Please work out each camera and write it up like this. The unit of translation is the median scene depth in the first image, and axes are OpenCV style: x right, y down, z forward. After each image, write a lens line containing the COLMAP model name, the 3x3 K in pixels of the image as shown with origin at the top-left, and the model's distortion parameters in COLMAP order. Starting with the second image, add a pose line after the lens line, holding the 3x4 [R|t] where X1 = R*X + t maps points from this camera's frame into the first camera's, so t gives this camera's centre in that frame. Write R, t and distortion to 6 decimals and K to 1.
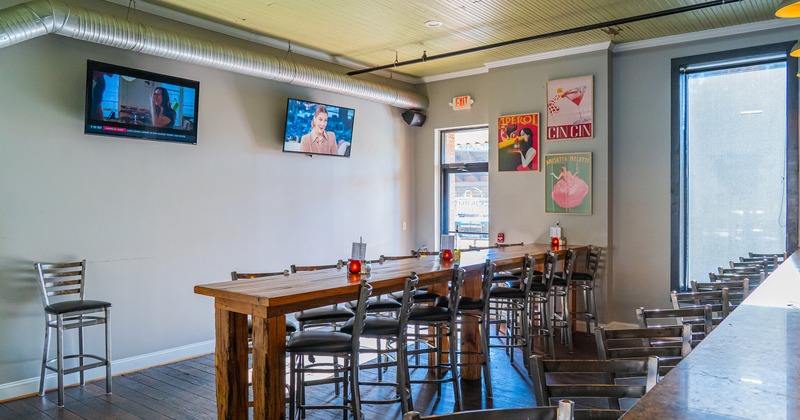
lens RADIAL K [[573.6, 0, 400.0], [0, 573.6, 210.0], [0, 0, 1]] dist [-0.096617, 0.001214]
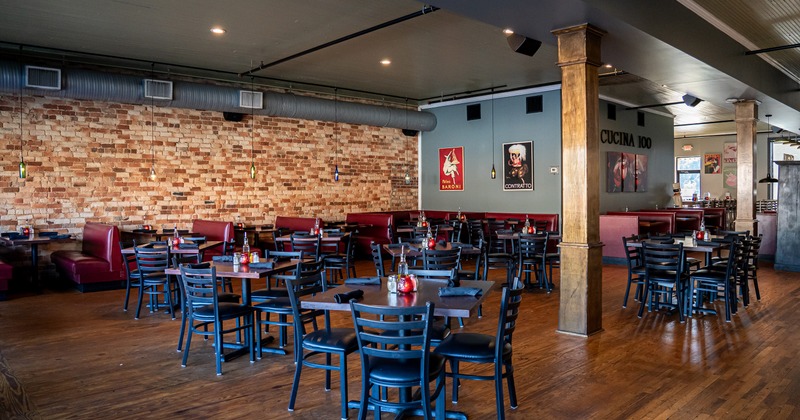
lens RADIAL K [[573.6, 0, 400.0], [0, 573.6, 210.0], [0, 0, 1]] dist [-0.096617, 0.001214]
pose [[0.989936, -0.004118, -0.141454, -0.960969], [0.007111, 0.999761, 0.020661, 0.045916], [0.141335, -0.021459, 0.989729, -2.003090]]
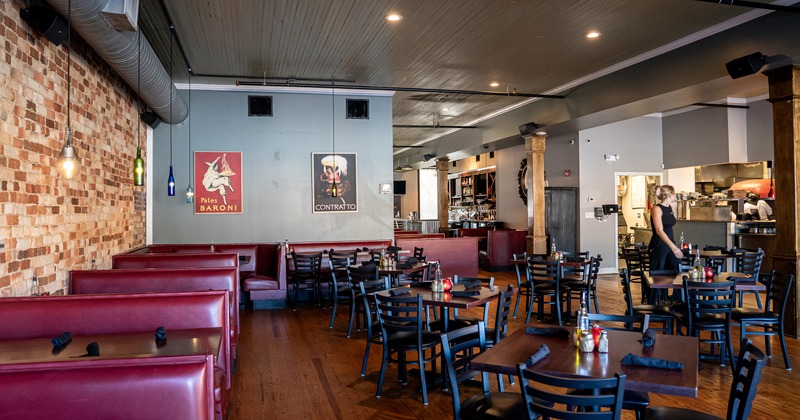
lens RADIAL K [[573.6, 0, 400.0], [0, 573.6, 210.0], [0, 0, 1]] dist [-0.096617, 0.001214]
pose [[0.604662, -0.008639, 0.796435, -1.806085], [0.019801, 0.999795, -0.004188, 0.028431], [-0.796236, 0.018303, 0.604709, -1.250258]]
